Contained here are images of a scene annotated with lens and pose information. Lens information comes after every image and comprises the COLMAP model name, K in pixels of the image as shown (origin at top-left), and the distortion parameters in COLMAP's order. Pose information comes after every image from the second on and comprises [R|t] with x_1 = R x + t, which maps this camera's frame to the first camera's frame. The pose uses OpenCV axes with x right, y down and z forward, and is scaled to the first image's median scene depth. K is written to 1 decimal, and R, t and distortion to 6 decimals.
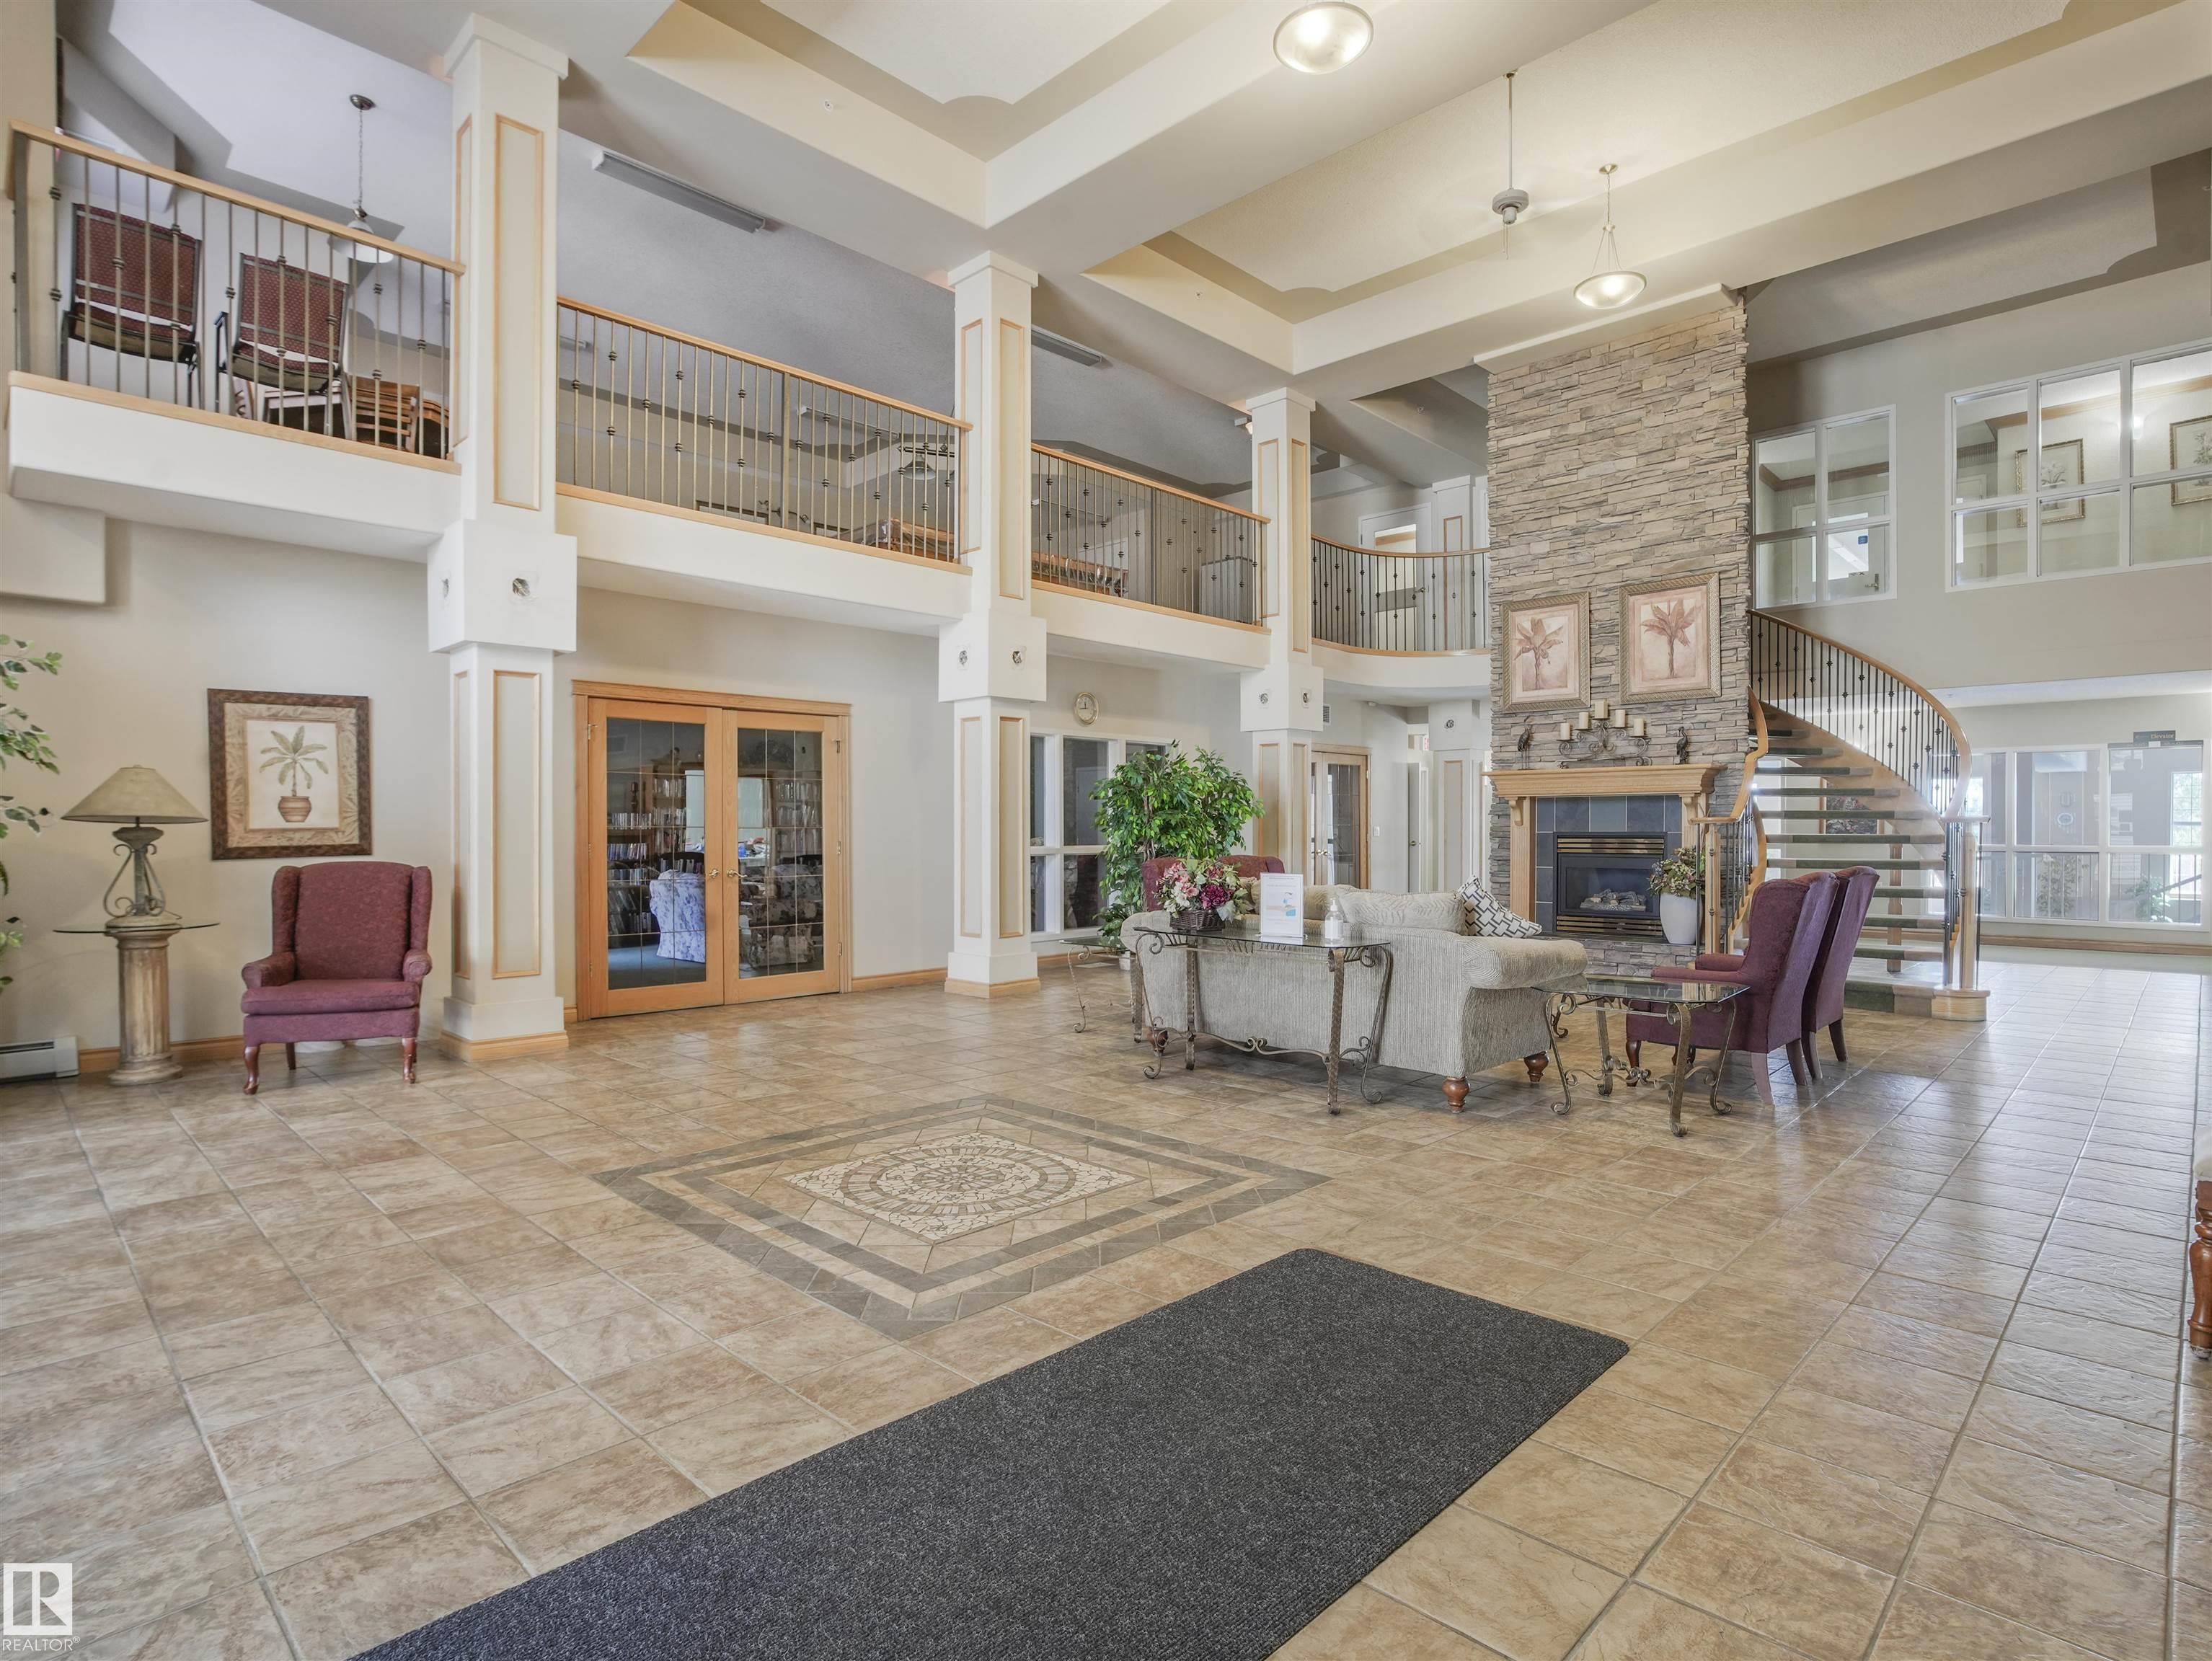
lens RADIAL K [[1185.9, 0, 1097.2], [0, 1185.9, 838.2], [0, 0, 1]] dist [-0.046774, 0.017589]
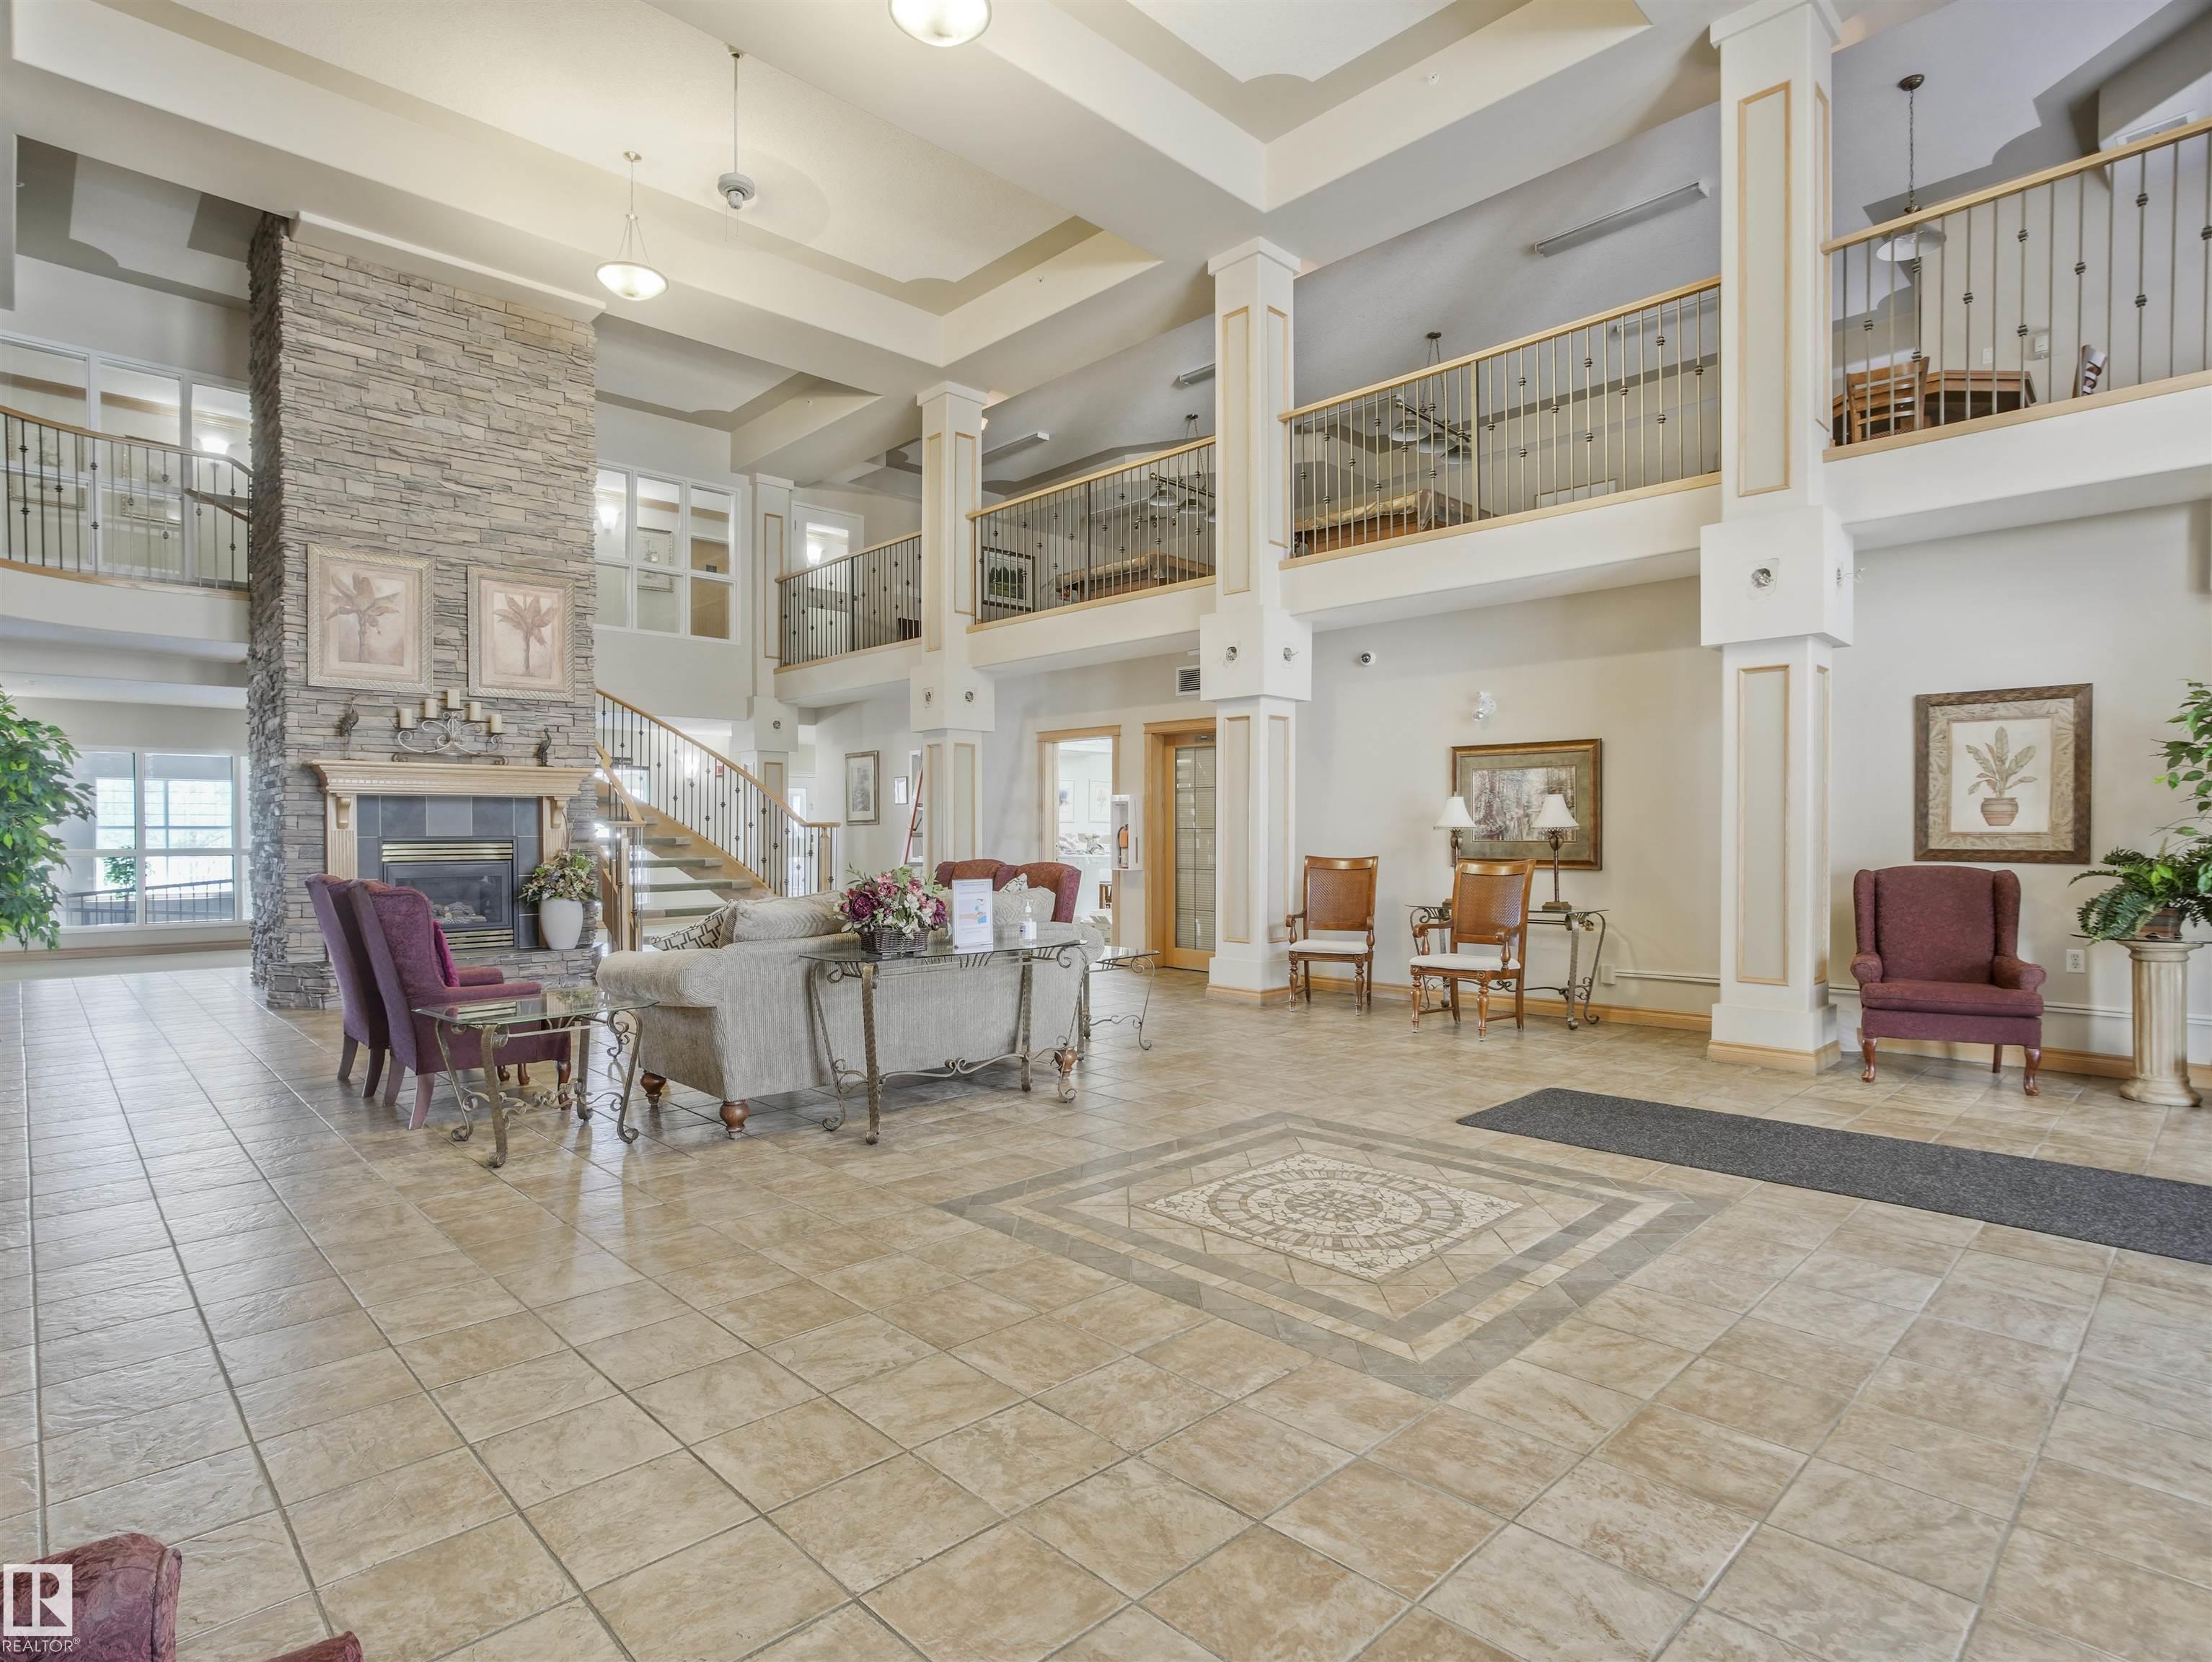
lens RADIAL K [[1186.1, 0, 1097.2], [0, 1186.1, 838.7], [0, 0, 1]] dist [-0.046774, 0.017589]
pose [[0.007840, -0.005654, 0.999953, -1.047678], [0.009758, 0.999937, 0.005577, -0.008743], [-0.999922, 0.009713, 0.007895, 1.176691]]
